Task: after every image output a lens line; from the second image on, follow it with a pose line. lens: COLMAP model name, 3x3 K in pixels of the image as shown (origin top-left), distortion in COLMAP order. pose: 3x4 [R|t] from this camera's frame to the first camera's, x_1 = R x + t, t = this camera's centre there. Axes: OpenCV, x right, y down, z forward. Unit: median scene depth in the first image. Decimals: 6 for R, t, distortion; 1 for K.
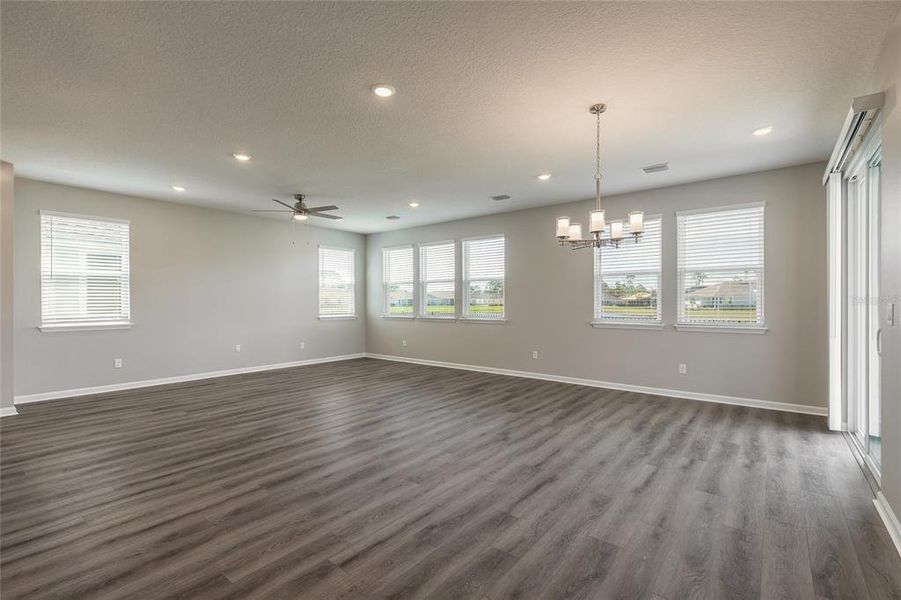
lens RADIAL K [[405.9, 0, 448.4], [0, 405.9, 300.9], [0, 0, 1]] dist [0.007300, -0.000978]
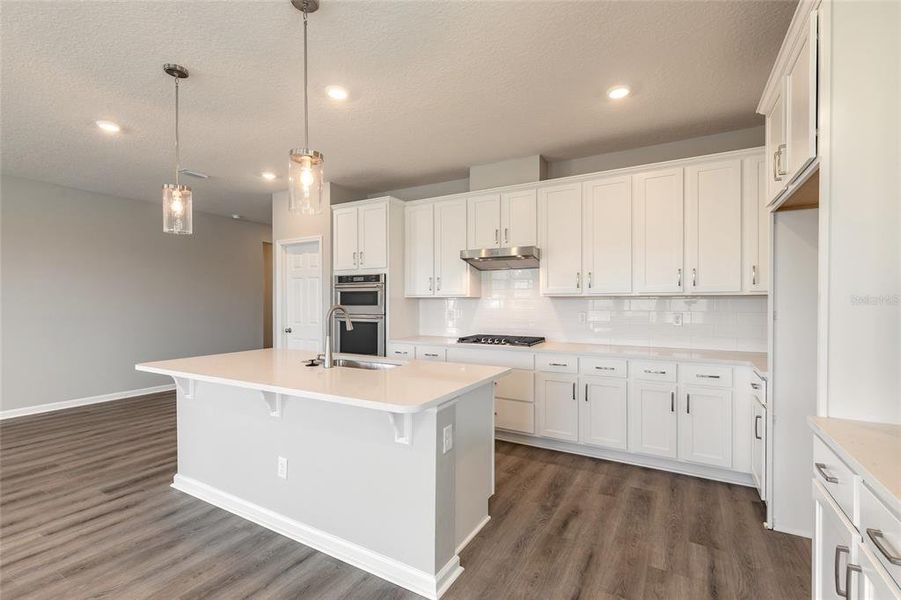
lens RADIAL K [[405.9, 0, 447.8], [0, 405.9, 304.1], [0, 0, 1]] dist [0.007300, -0.000978]
pose [[-0.989035, 0.003045, -0.147648, -0.888576], [0.002656, 0.999992, 0.002831, -0.015837], [0.147656, 0.002408, -0.989036, 1.103805]]
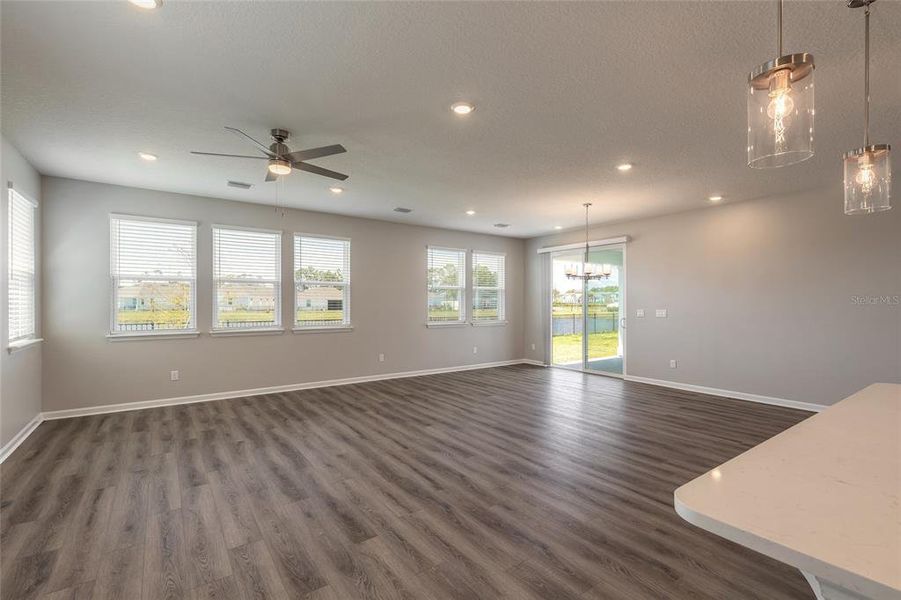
lens RADIAL K [[405.9, 0, 449.3], [0, 405.9, 299.2], [0, 0, 1]] dist [0.007300, -0.000978]
pose [[0.271025, 0.011887, 0.962499, -1.127581], [-0.005912, 0.999925, -0.010685, -0.016447], [-0.962554, -0.002795, 0.271075, 0.791421]]
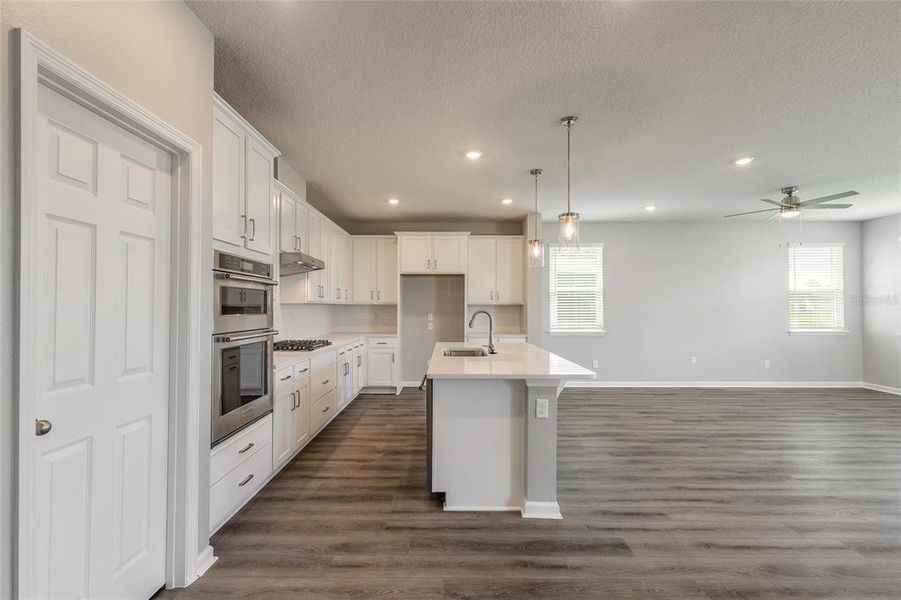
lens RADIAL K [[405.9, 0, 448.6], [0, 405.9, 303.5], [0, 0, 1]] dist [0.007300, -0.000978]
pose [[0.623040, -0.006438, -0.782163, -0.190486], [0.001721, 0.999975, -0.006859, -0.021359], [0.782188, 0.002927, 0.623035, -0.097315]]
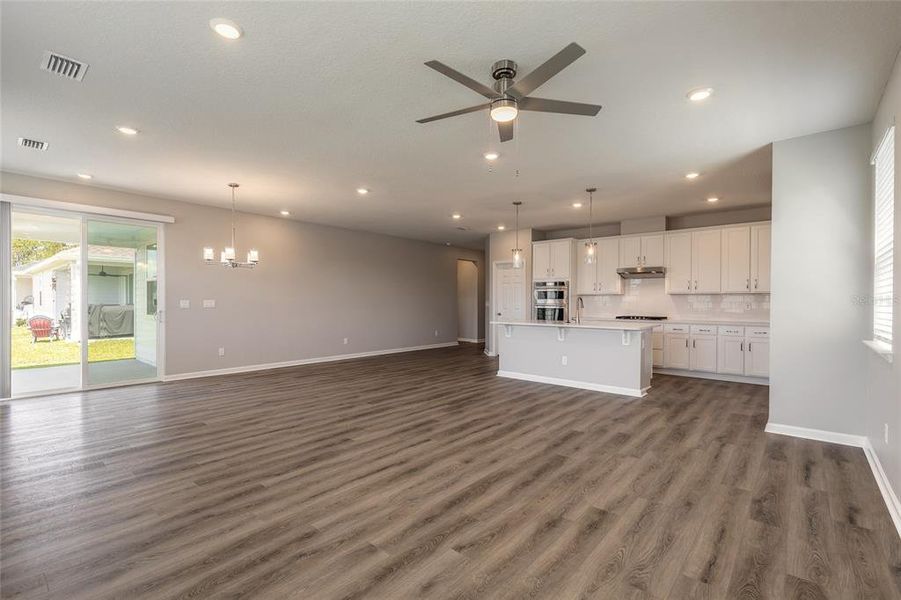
lens RADIAL K [[405.9, 0, 446.5], [0, 405.9, 303.8], [0, 0, 1]] dist [0.007300, -0.000978]
pose [[-0.999239, -0.002900, 0.038887, -0.413701], [-0.002766, 0.999990, 0.003493, 0.006491], [-0.038897, 0.003383, -0.999238, 1.905674]]
